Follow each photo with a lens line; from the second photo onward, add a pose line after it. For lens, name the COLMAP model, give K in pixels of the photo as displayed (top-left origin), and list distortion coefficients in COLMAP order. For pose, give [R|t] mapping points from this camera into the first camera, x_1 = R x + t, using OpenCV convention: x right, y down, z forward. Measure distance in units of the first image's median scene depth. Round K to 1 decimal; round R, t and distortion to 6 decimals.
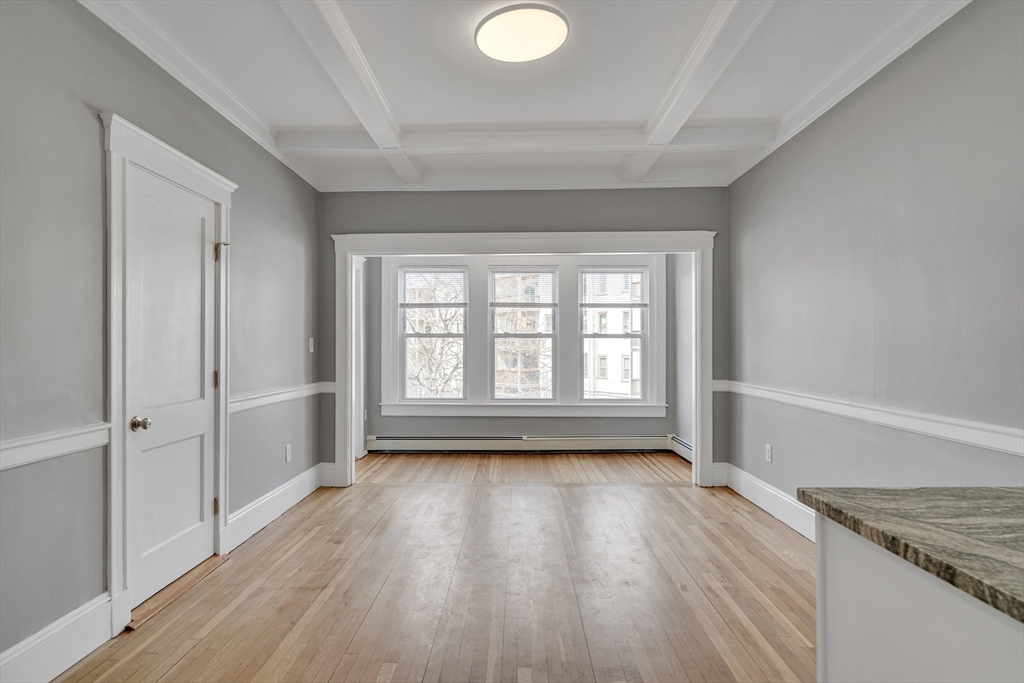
lens RADIAL K [[546.1, 0, 512.0], [0, 546.1, 341.5], [0, 0, 1]] dist [0.002817, 0.000604]
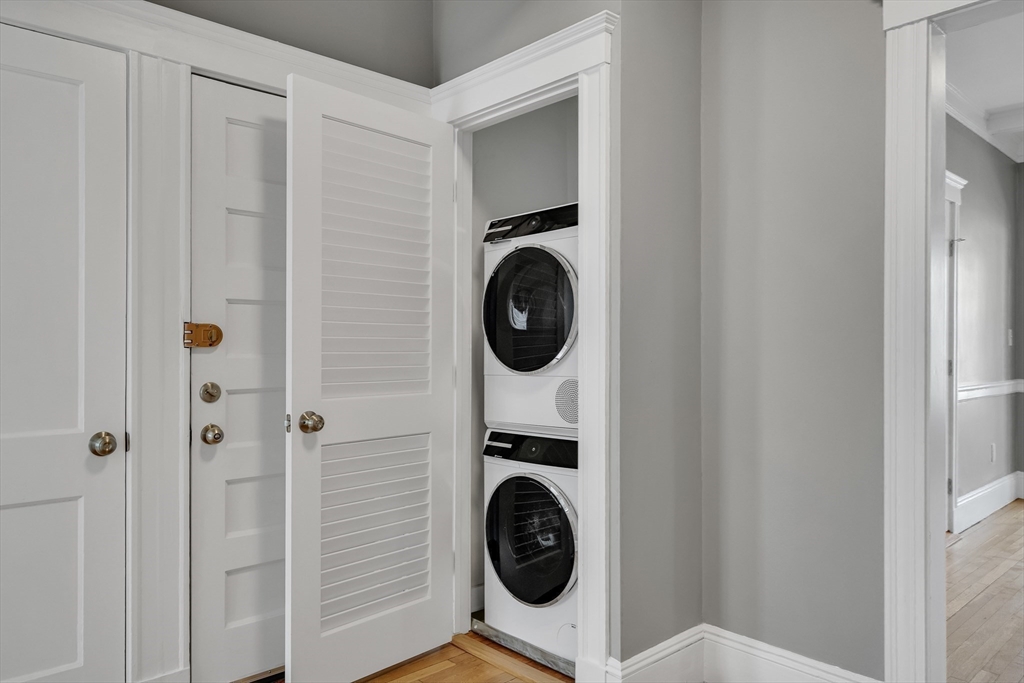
lens RADIAL K [[702.7, 0, 510.0], [0, 702.7, 344.9], [0, 0, 1]] dist [0.003349, 0.001750]
pose [[0.682574, 0.004983, -0.730800, -0.070608], [0.001058, 0.999969, 0.007807, 0.007471], [0.730816, -0.006102, 0.682547, -0.322548]]
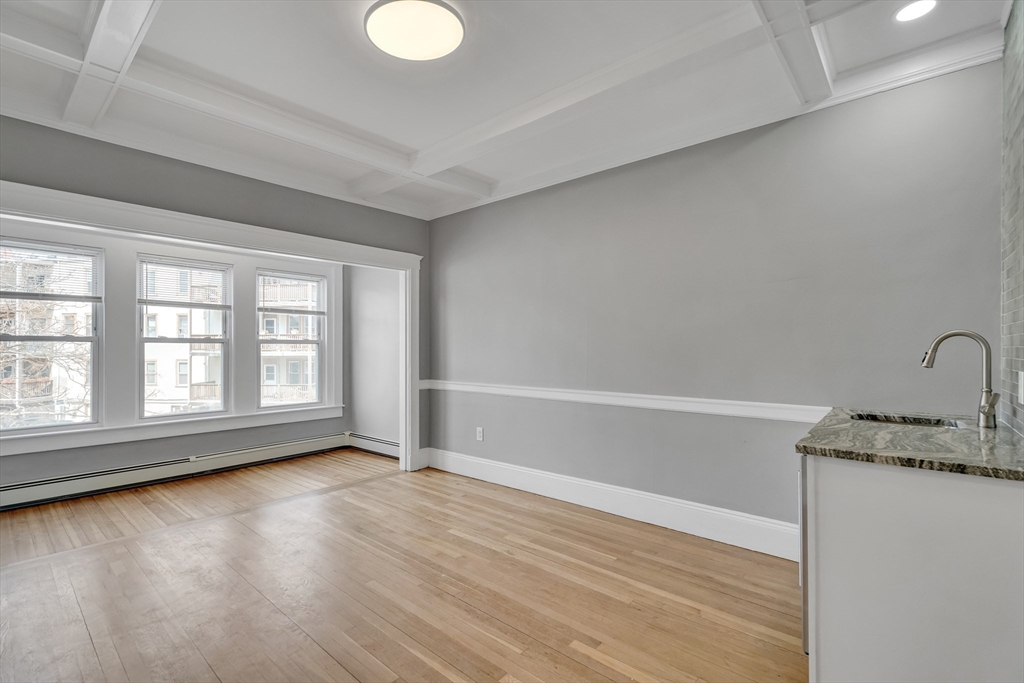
lens RADIAL K [[461.2, 0, 507.1], [0, 461.2, 345.7], [0, 0, 1]] dist [-0.000417, 0.000054]
pose [[0.653201, 0.003624, 0.757176, -0.233780], [-0.003706, 0.999992, -0.001589, -0.003603], [-0.757175, -0.001768, 0.653209, 0.168546]]
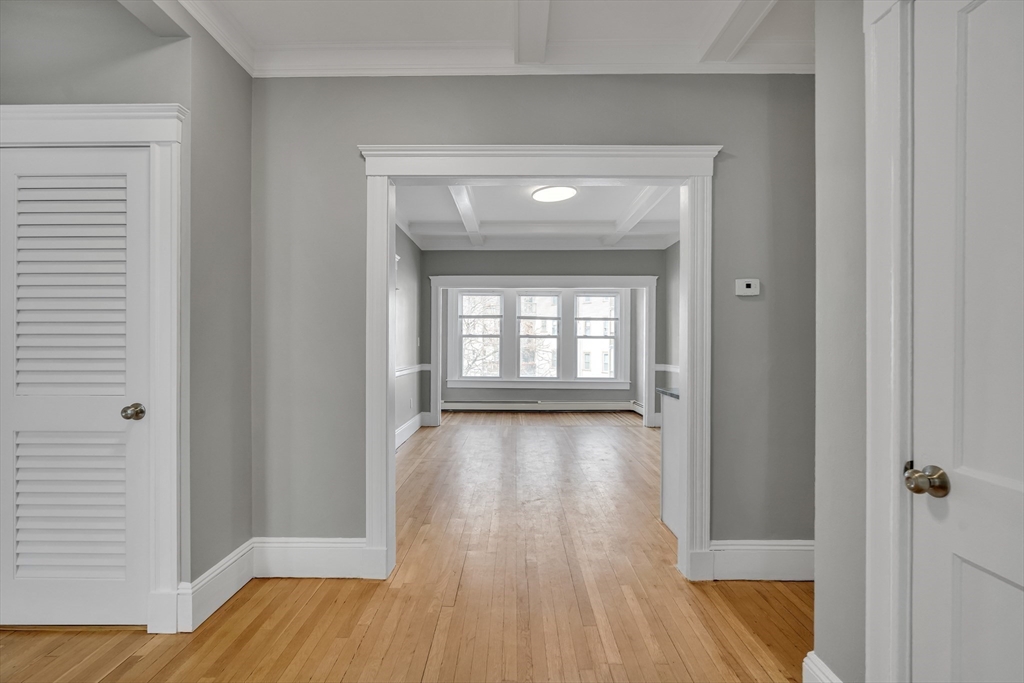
lens RADIAL K [[461.9, 0, 512.0], [0, 461.9, 341.5], [0, 0, 1]] dist [-0.000909, -0.000247]
pose [[0.999971, 0.006077, 0.004558, -0.071043], [-0.006089, 0.999978, 0.002527, 0.000108], [-0.004543, -0.002554, 0.999986, -0.366210]]
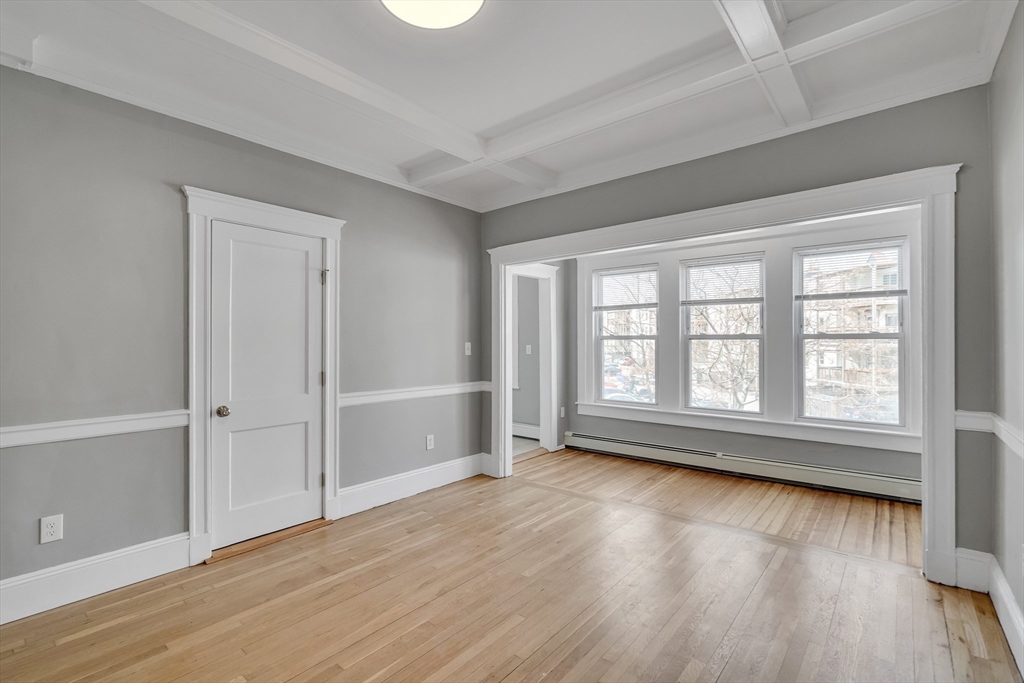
lens RADIAL K [[467.1, 0, 512.0], [0, 467.1, 341.5], [0, 0, 1]] dist [-0.002607, -0.000060]
pose [[0.777783, -0.003561, -0.628522, 0.267340], [0.006669, 0.999974, 0.002588, -0.009086], [0.628497, -0.006205, 0.777787, 0.251014]]
